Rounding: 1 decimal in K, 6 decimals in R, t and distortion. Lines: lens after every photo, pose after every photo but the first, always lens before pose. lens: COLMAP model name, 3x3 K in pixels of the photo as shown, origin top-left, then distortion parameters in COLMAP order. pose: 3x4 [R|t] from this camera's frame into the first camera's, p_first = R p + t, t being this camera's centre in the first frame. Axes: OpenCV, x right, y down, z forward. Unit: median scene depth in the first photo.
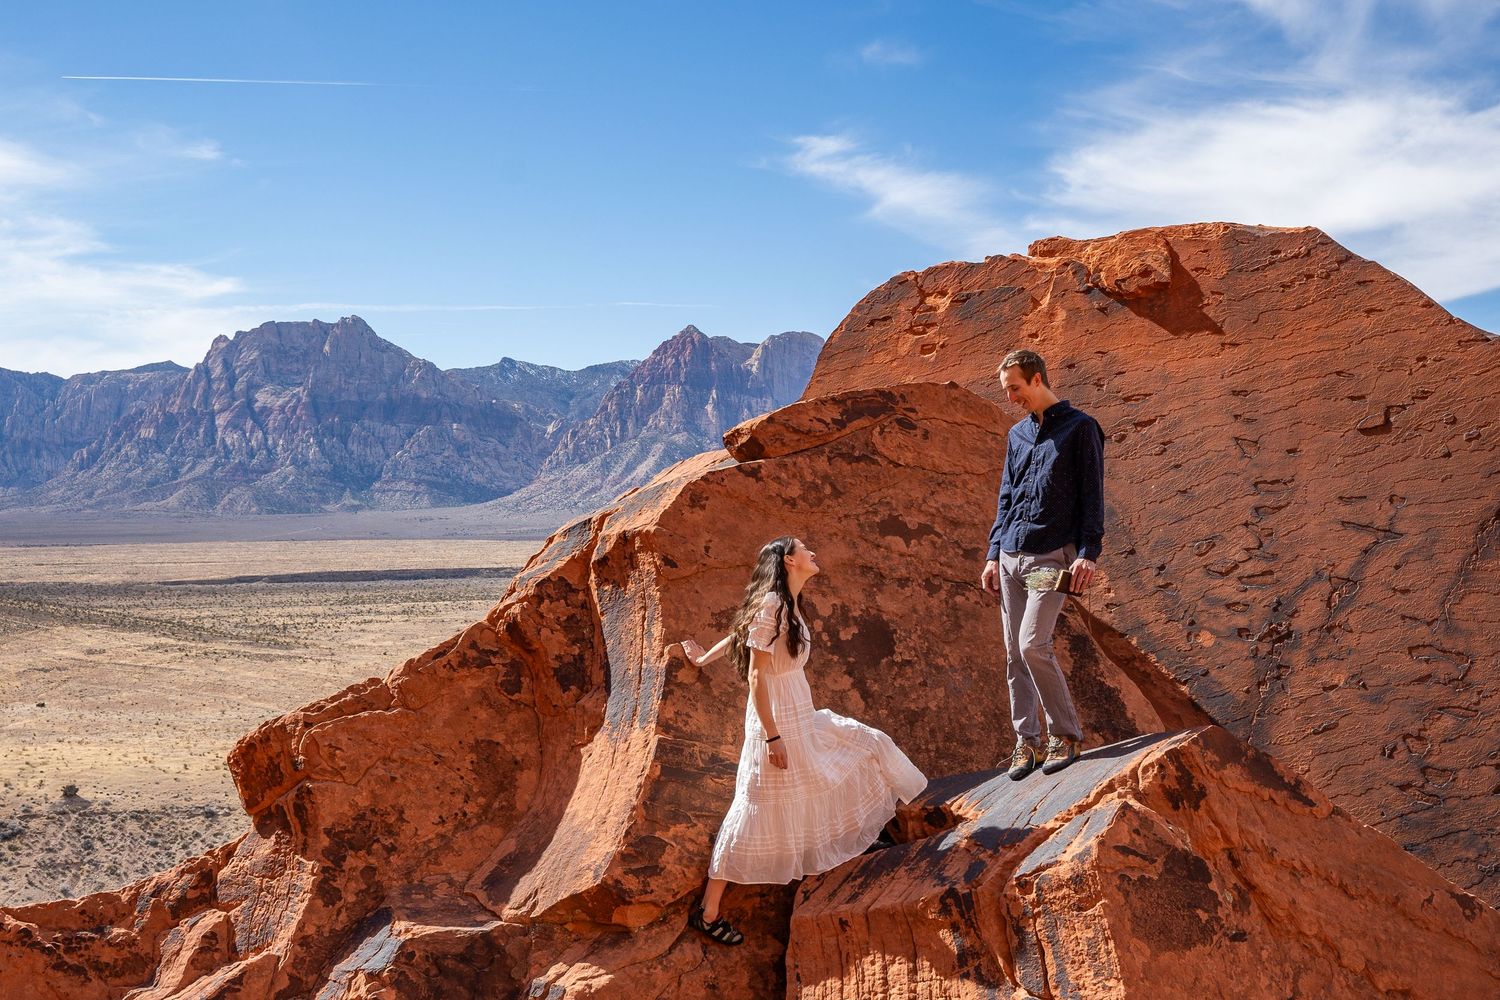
lens RADIAL K [[1633.8, 0, 749.9], [0, 1633.8, 521.7], [0, 0, 1]] dist [-0.131989, 0.049738]
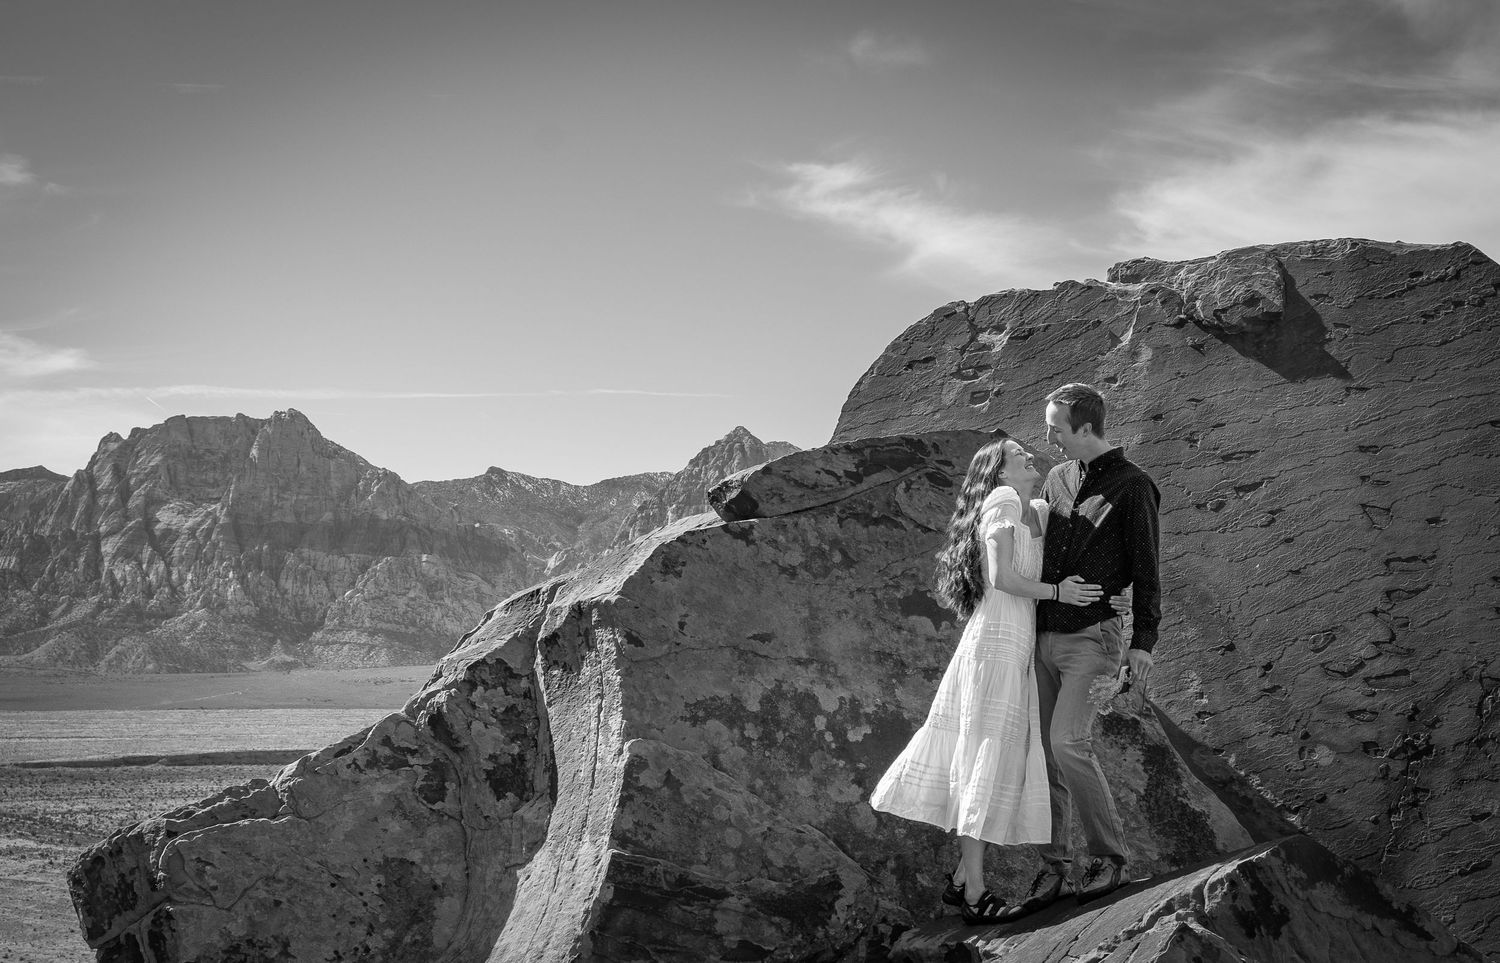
lens RADIAL K [[2174.8, 0, 831.7], [0, 2174.8, 526.6], [0, 0, 1]] dist [-0.070725, 0.133845]
pose [[0.999957, 0.006994, 0.006028, 0.040084], [-0.006525, 0.997195, -0.074558, 0.046969], [-0.006532, 0.074516, 0.997198, -0.068318]]
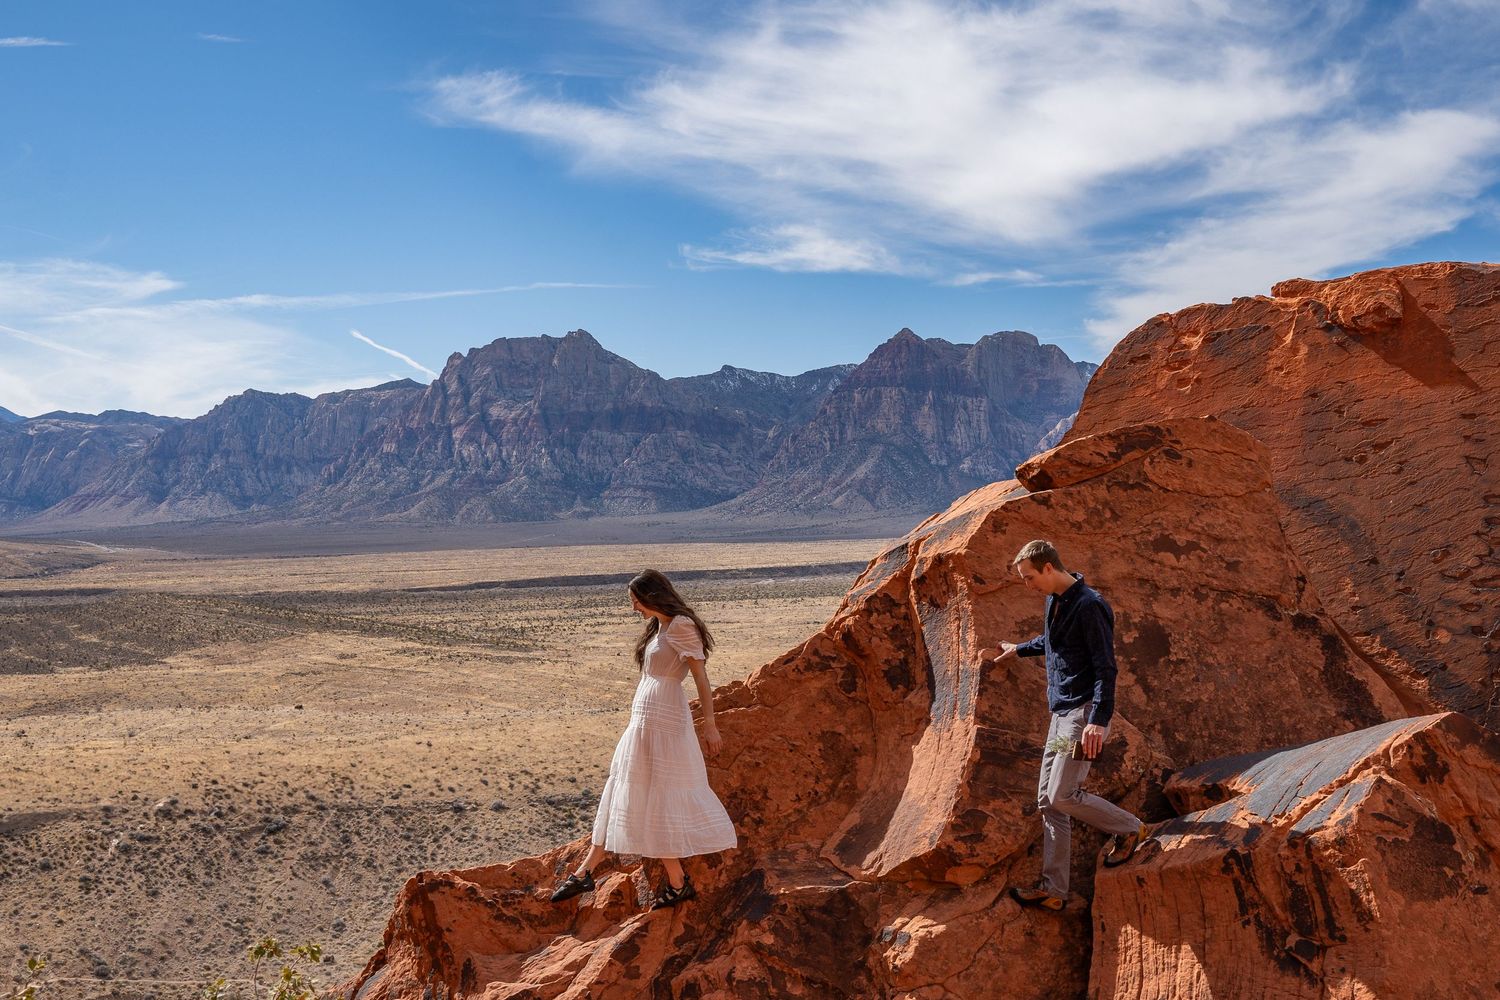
lens RADIAL K [[1597.5, 0, 754.7], [0, 1597.5, 511.1], [0, 0, 1]] dist [-0.124644, 0.056408]
pose [[0.990907, -0.022535, -0.132647, -0.054245], [0.021655, 0.999733, -0.008074, -0.018727], [0.132793, 0.005128, 0.991131, -0.165143]]
